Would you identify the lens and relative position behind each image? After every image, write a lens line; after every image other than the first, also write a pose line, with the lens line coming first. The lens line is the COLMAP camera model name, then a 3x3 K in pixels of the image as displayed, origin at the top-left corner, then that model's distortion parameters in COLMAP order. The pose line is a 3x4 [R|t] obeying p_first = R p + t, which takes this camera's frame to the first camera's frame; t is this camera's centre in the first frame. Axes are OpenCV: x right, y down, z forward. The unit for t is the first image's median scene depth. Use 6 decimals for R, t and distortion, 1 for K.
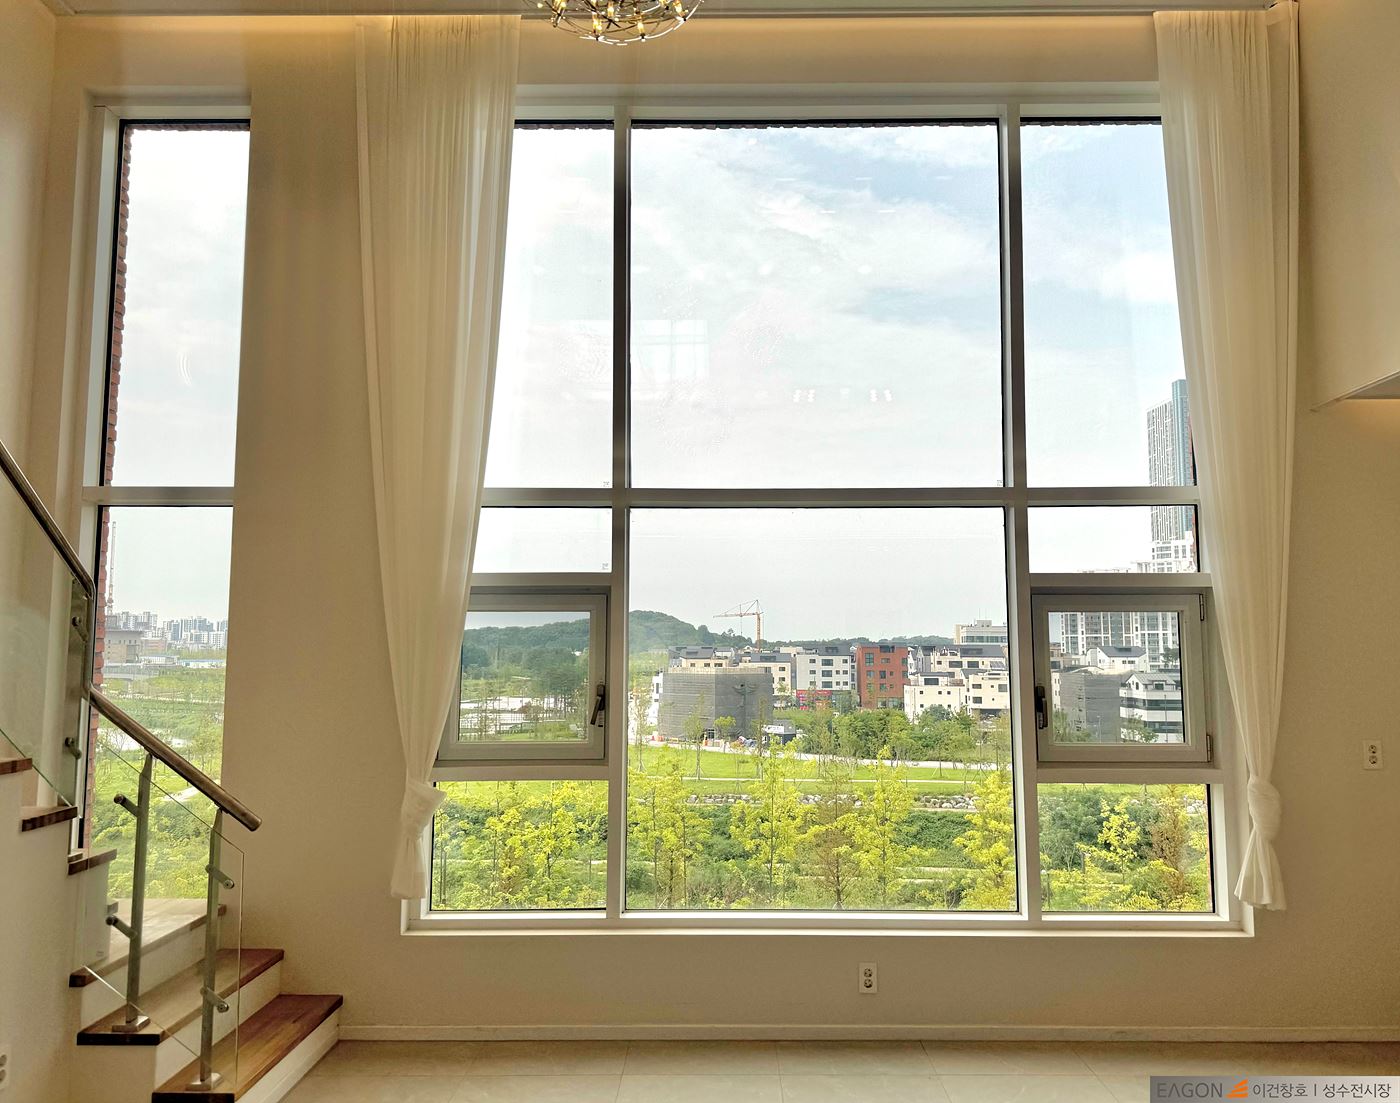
lens RADIAL K [[1076.8, 0, 708.0], [0, 1076.8, 551.9], [0, 0, 1]] dist [-0.003737, -0.010739]
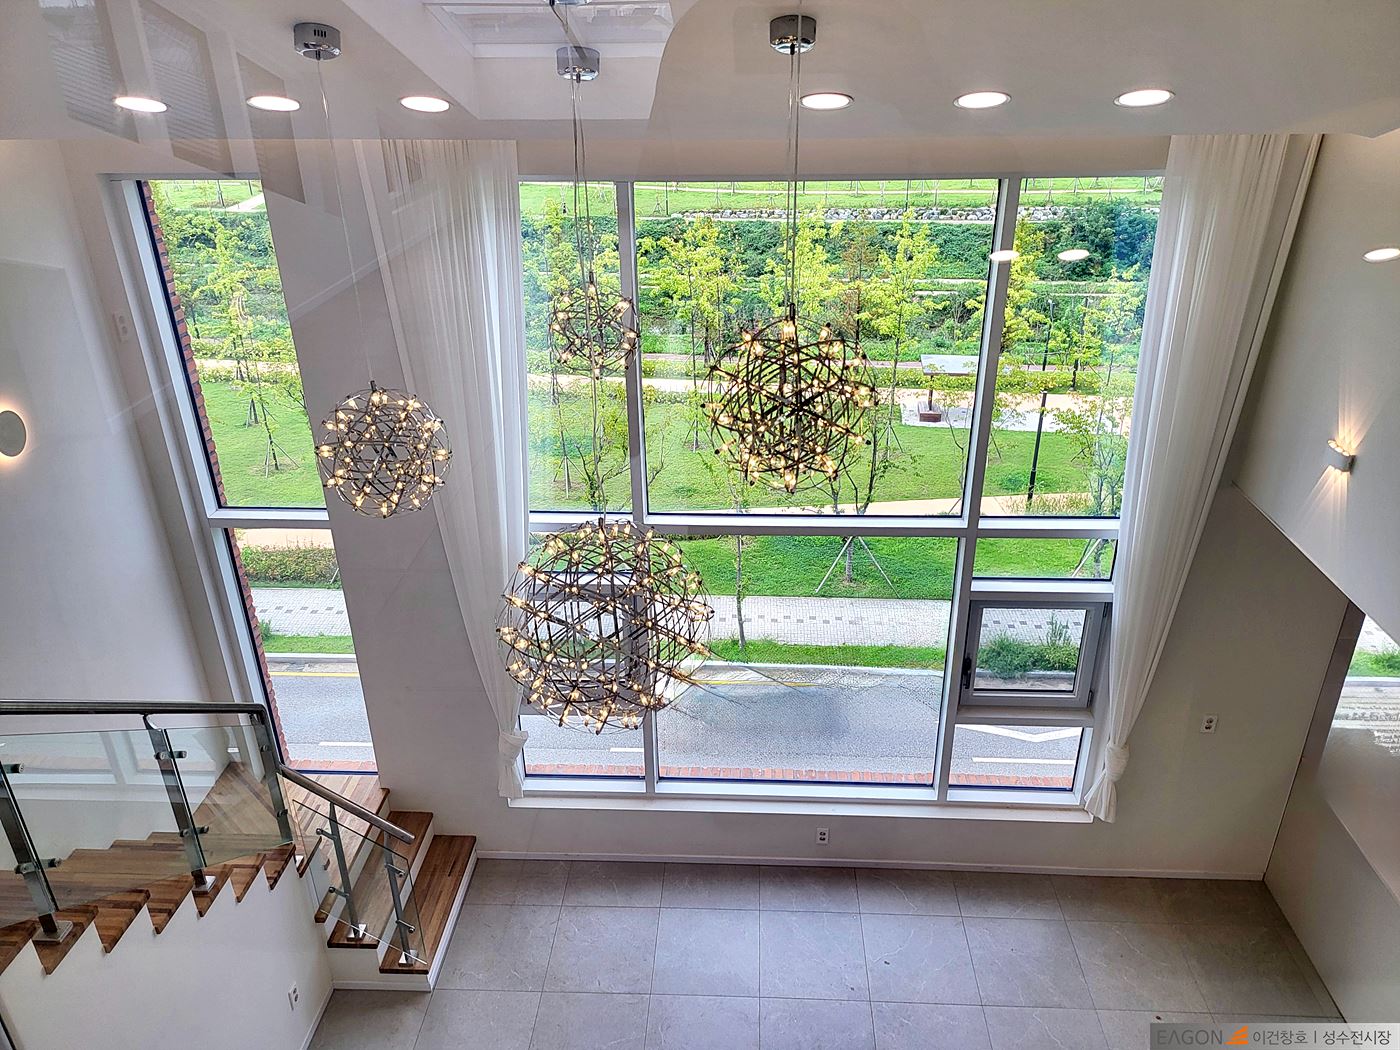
lens RADIAL K [[1002.2, 0, 700.0], [0, 1002.2, 525.0], [0, 0, 1]] dist [0.006559, 0.001385]
pose [[0.999038, 0.003103, -0.043747, 0.037091], [0.020158, 0.853401, 0.520865, -0.672650], [0.038950, -0.521246, 0.852517, 0.032295]]
